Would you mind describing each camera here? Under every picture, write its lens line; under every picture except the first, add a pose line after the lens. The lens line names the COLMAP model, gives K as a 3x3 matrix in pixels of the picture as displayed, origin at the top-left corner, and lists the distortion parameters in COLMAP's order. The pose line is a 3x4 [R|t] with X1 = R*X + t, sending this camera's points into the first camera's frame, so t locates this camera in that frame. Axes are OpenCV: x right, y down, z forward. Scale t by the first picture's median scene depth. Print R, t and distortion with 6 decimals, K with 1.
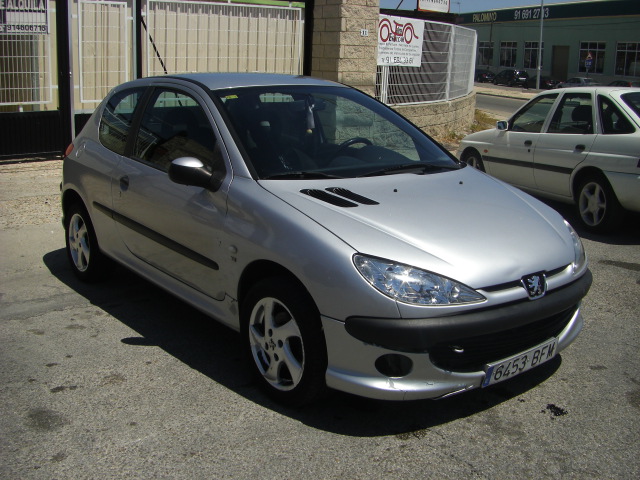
lens RADIAL K [[718.9, 0, 324.1], [0, 718.9, 244.1], [0, 0, 1]] dist [-0.133971, 0.000000]
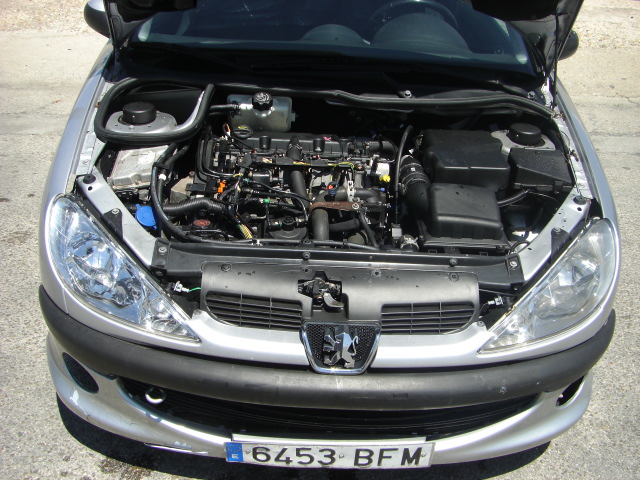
lens RADIAL K [[718.9, 0, 324.0], [0, 718.9, 234.6], [0, 0, 1]] dist [-0.133971, 0.000000]
pose [[0.792050, 0.329455, -0.513923, 0.514547], [-0.191367, 0.933432, 0.303453, -0.173110], [0.579686, -0.142002, 0.802371, 0.564489]]
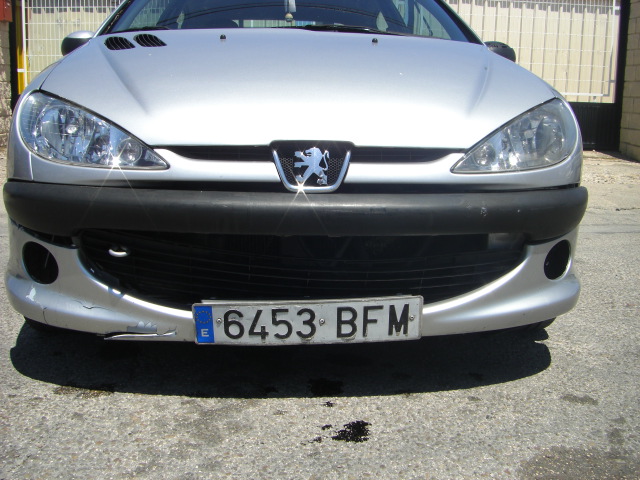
lens RADIAL K [[718.9, 0, 317.7], [0, 718.9, 238.6], [0, 0, 1]] dist [-0.133971, 0.000000]
pose [[0.825605, 0.093466, -0.556454, 0.575228], [-0.135026, 0.990258, -0.034005, 0.122975], [0.547855, 0.103210, 0.830182, 0.561074]]
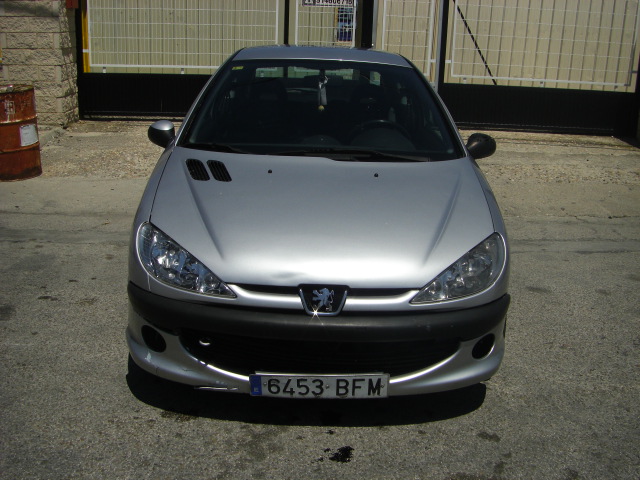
lens RADIAL K [[718.9, 0, 315.8], [0, 718.9, 244.0], [0, 0, 1]] dist [-0.133971, 0.000000]
pose [[0.786285, 0.183439, -0.590005, 0.757581], [-0.166407, 0.982498, 0.083703, -0.074194], [0.595033, 0.032367, 0.803049, 0.298906]]
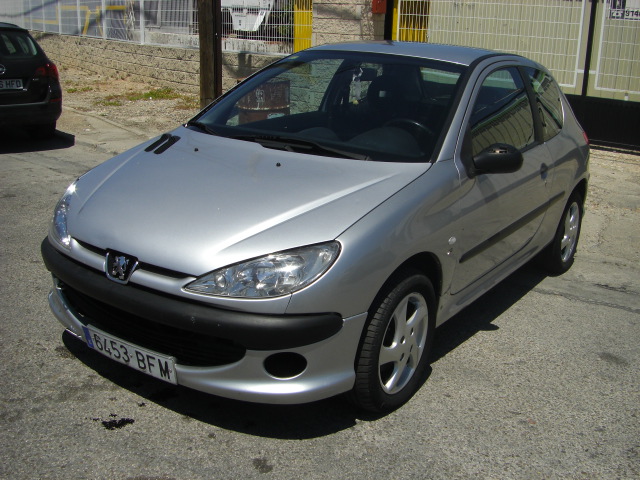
lens RADIAL K [[718.9, 0, 314.7], [0, 718.9, 241.8], [0, 0, 1]] dist [-0.133971, 0.000000]
pose [[0.285223, 0.266425, -0.920688, 1.118426], [-0.274598, 0.943037, 0.187823, -0.192087], [0.918283, 0.199248, 0.342135, 0.888035]]
